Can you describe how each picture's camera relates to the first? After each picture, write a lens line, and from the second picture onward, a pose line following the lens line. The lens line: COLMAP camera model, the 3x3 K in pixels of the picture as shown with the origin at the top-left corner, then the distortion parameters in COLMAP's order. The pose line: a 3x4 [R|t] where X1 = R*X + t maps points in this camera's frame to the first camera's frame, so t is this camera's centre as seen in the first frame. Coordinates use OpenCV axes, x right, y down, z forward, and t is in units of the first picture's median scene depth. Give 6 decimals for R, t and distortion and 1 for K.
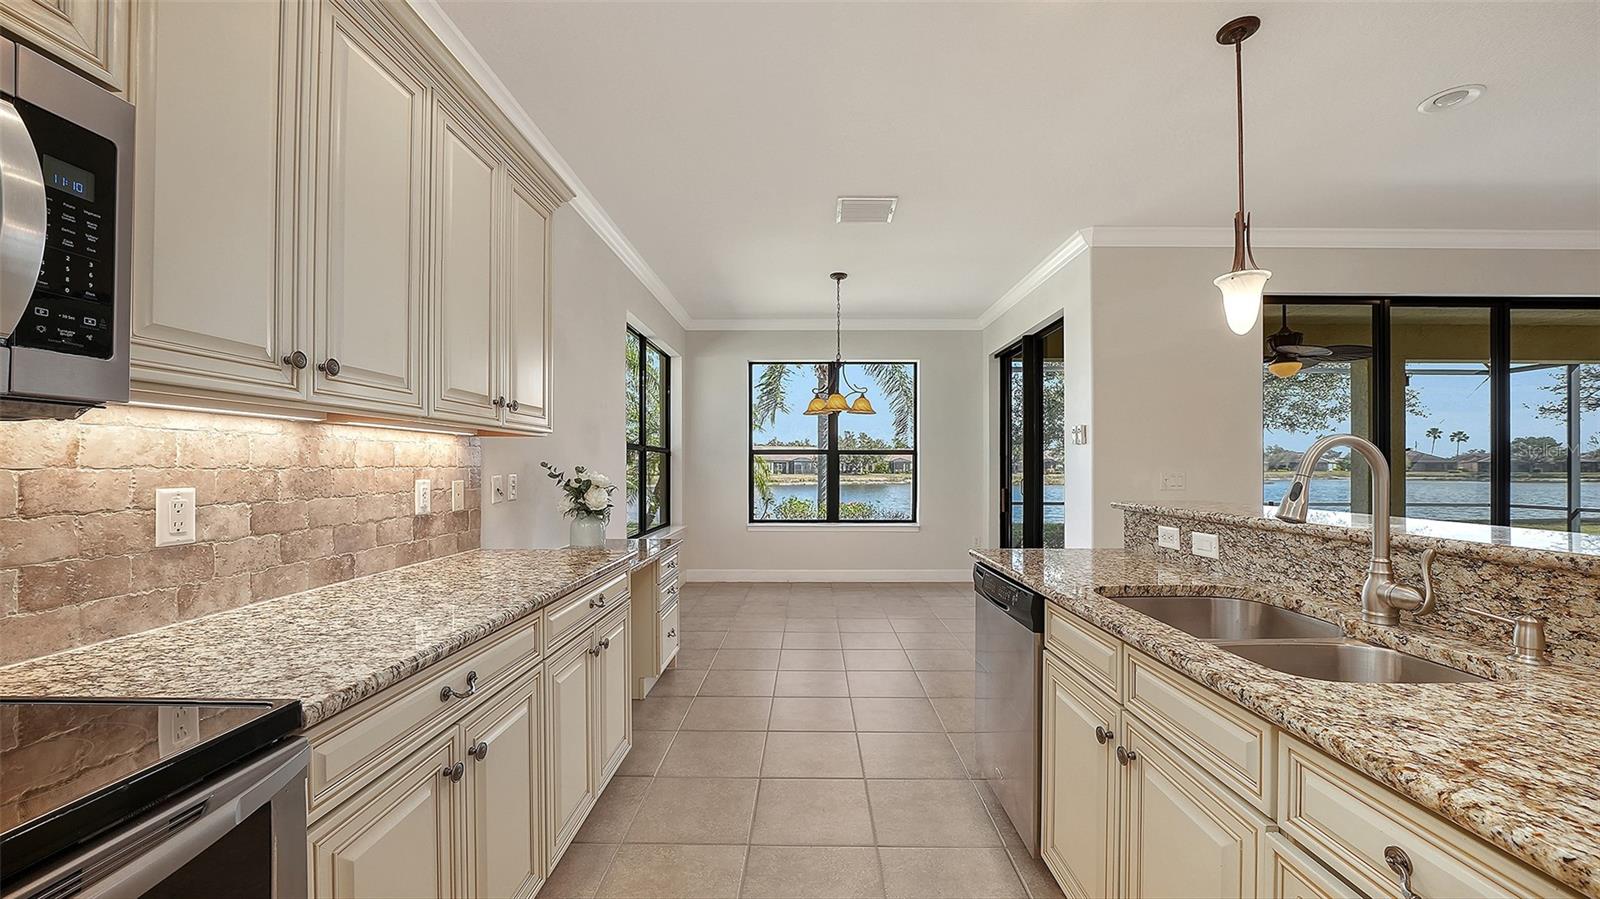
lens RADIAL K [[613.8, 0, 801.8], [0, 613.8, 462.9], [0, 0, 1]] dist [-0.004227, -0.000780]
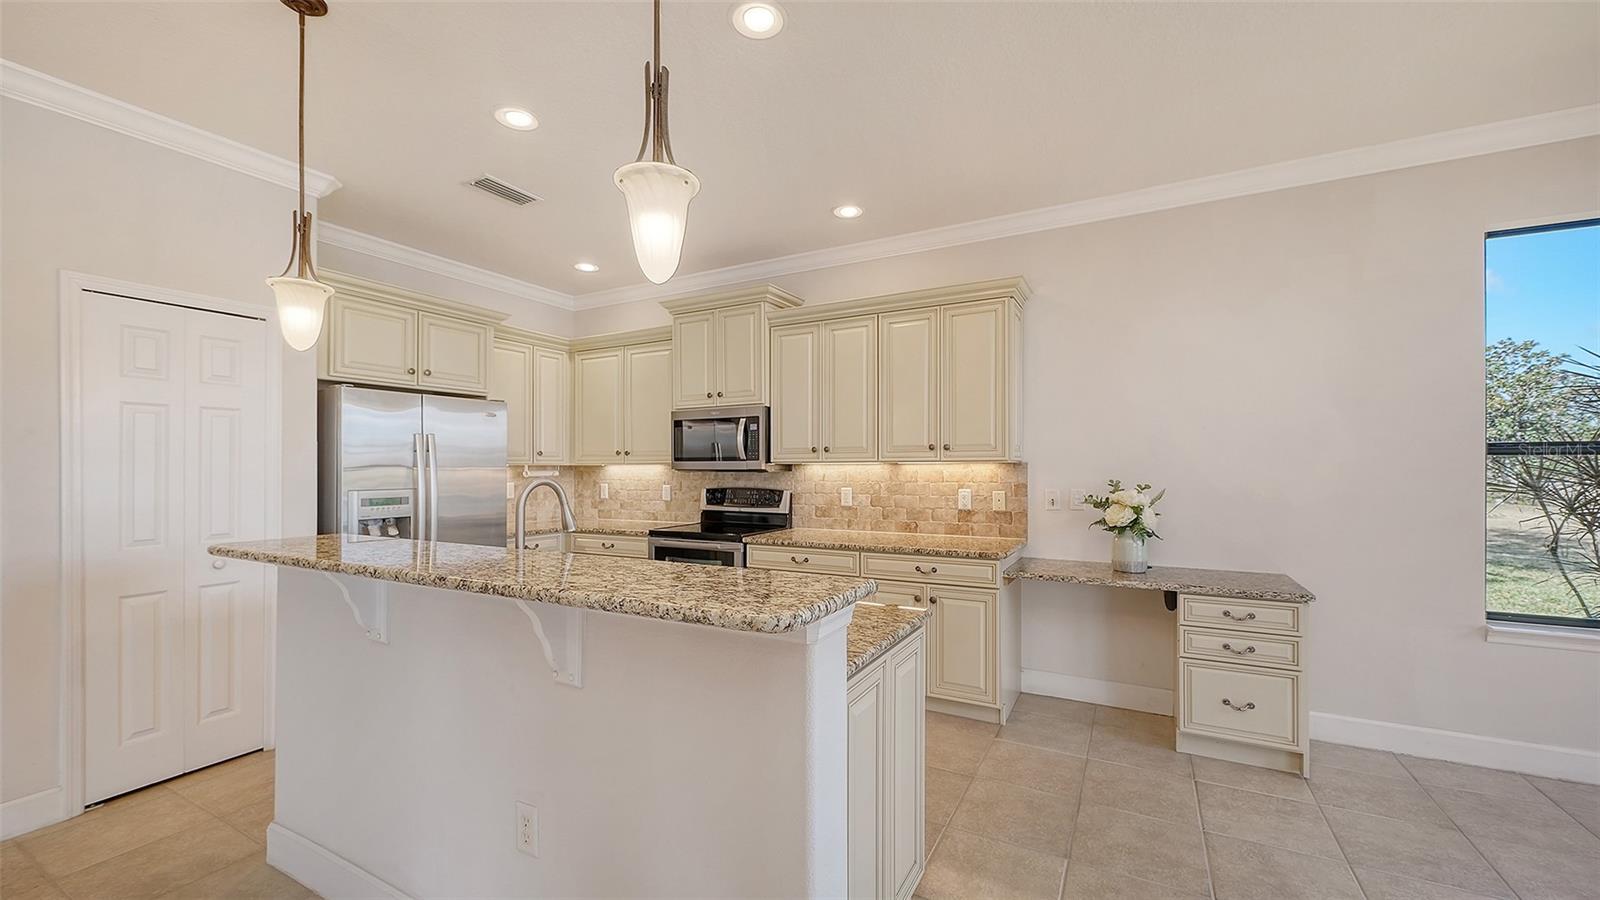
lens RADIAL K [[613.8, 0, 807.9], [0, 613.8, 462.9], [0, 0, 1]] dist [-0.004227, -0.000780]
pose [[-0.464544, 0.001374, -0.885549, 1.411349], [0.011836, 0.999919, -0.004657, -0.057686], [0.885471, -0.012645, -0.464523, 1.704604]]
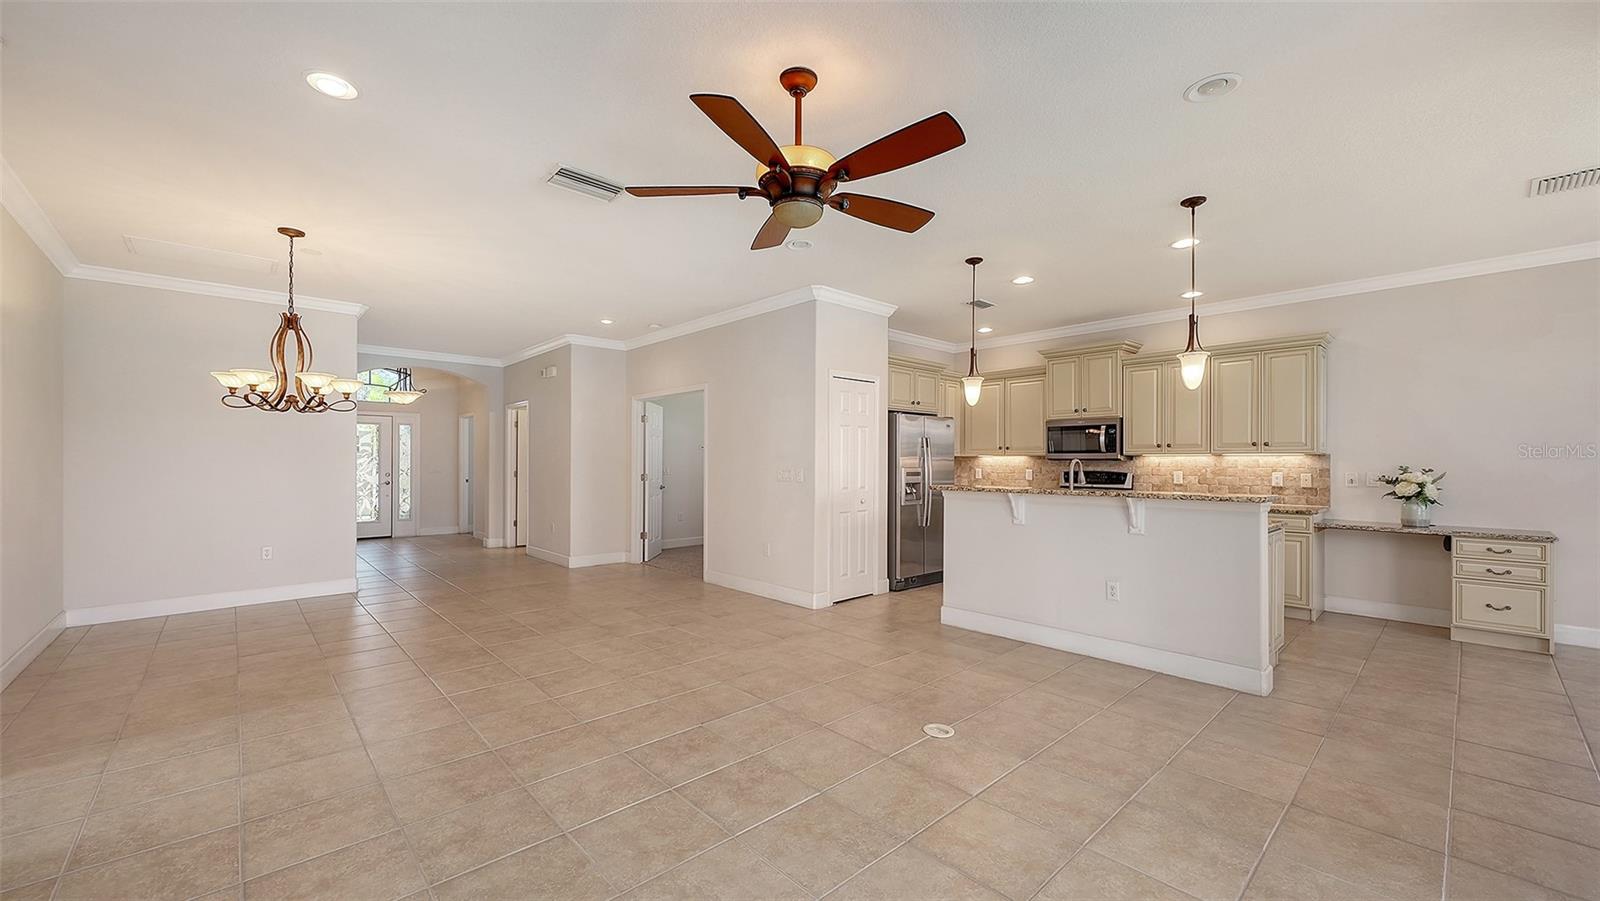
lens RADIAL K [[616.3, 0, 799.4], [0, 616.3, 456.5], [0, 0, 1]] dist [-0.006890, -0.000268]
pose [[-0.731442, -0.002716, -0.681898, 3.202497], [0.005100, 0.999942, -0.009453, -0.033882], [0.681884, -0.010392, -0.731386, 1.824171]]
